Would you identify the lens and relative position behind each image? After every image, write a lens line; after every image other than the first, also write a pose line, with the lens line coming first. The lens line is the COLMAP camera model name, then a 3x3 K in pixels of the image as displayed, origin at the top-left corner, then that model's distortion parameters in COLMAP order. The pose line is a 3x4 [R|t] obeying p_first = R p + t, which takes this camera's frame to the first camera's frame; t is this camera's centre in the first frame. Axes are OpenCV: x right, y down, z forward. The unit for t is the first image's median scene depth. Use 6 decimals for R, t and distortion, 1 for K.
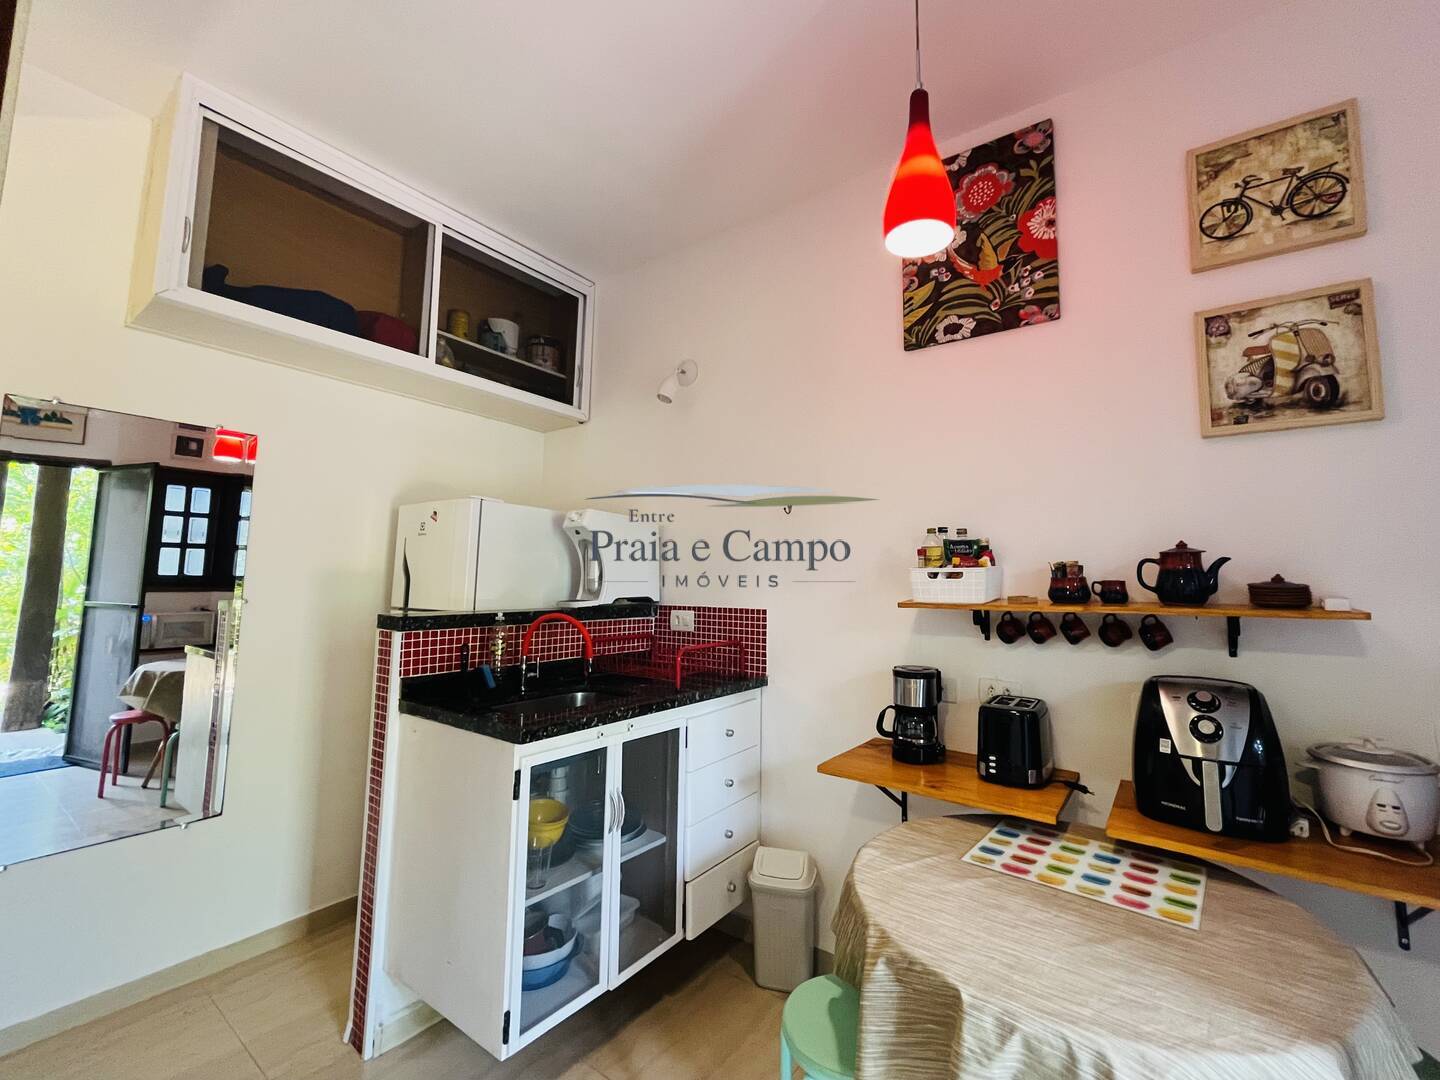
lens RADIAL K [[606.9, 0, 722.8], [0, 606.9, 522.9], [0, 0, 1]] dist [-0.001562, -0.000129]
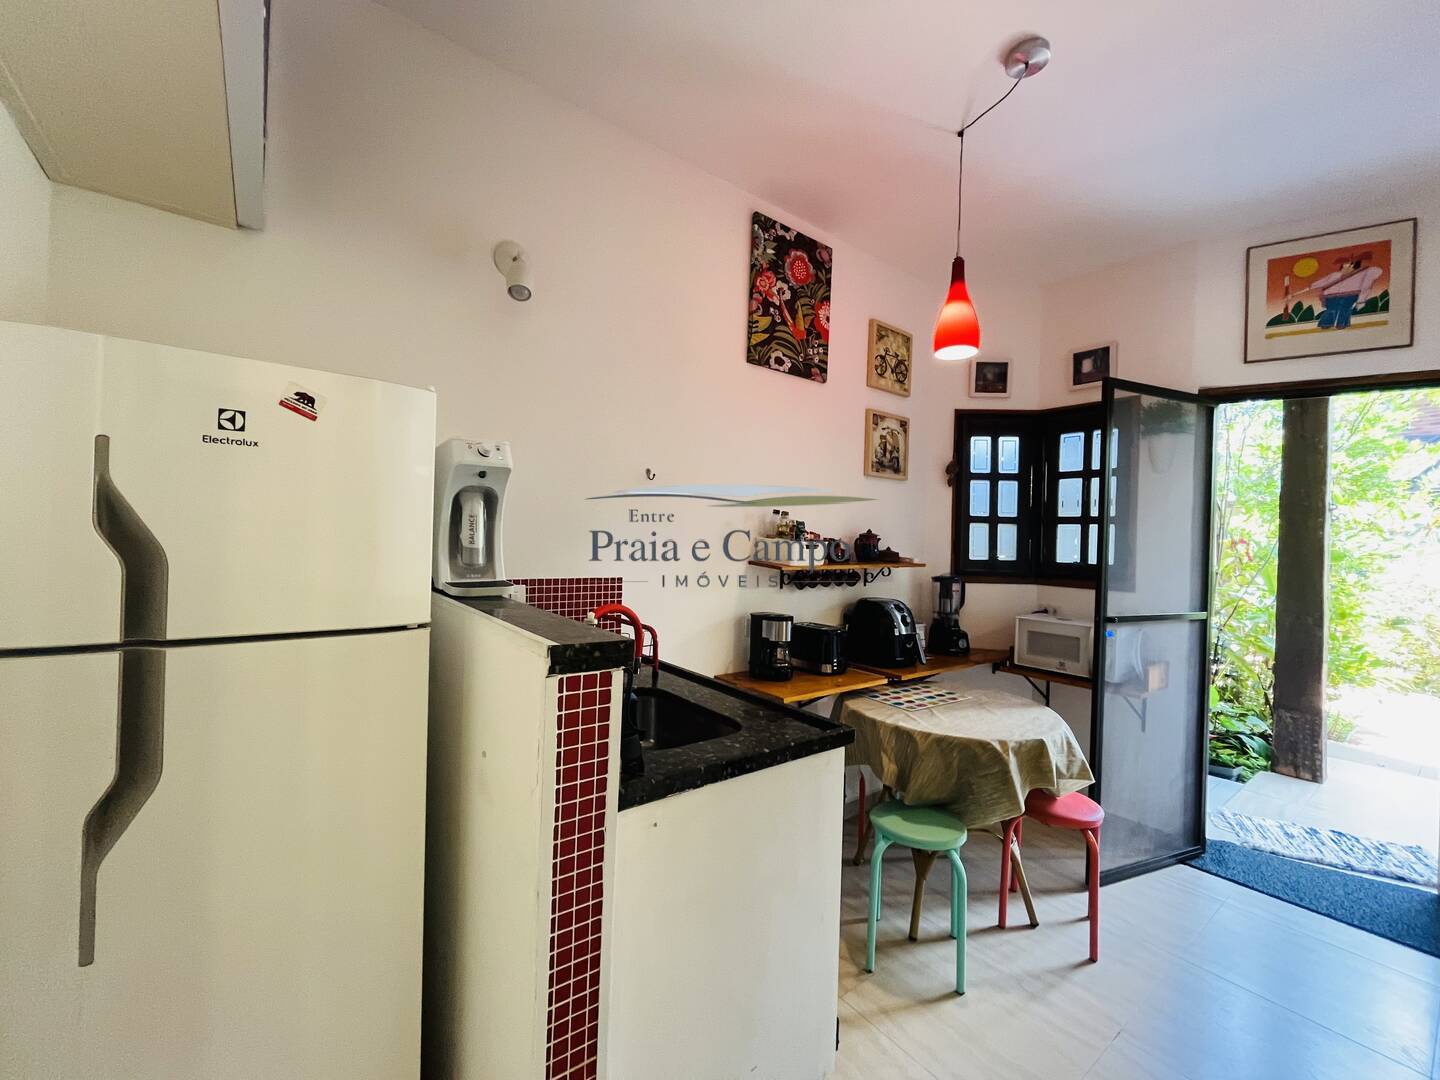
lens RADIAL K [[590.0, 0, 720.0], [0, 590.0, 540.0], [0, 0, 1]] dist [0.002366, 0.000562]
pose [[0.274382, -0.006792, 0.961597, -0.985262], [-0.119377, 0.991999, 0.041069, 0.036333], [-0.954182, -0.126061, 0.271375, 0.779121]]
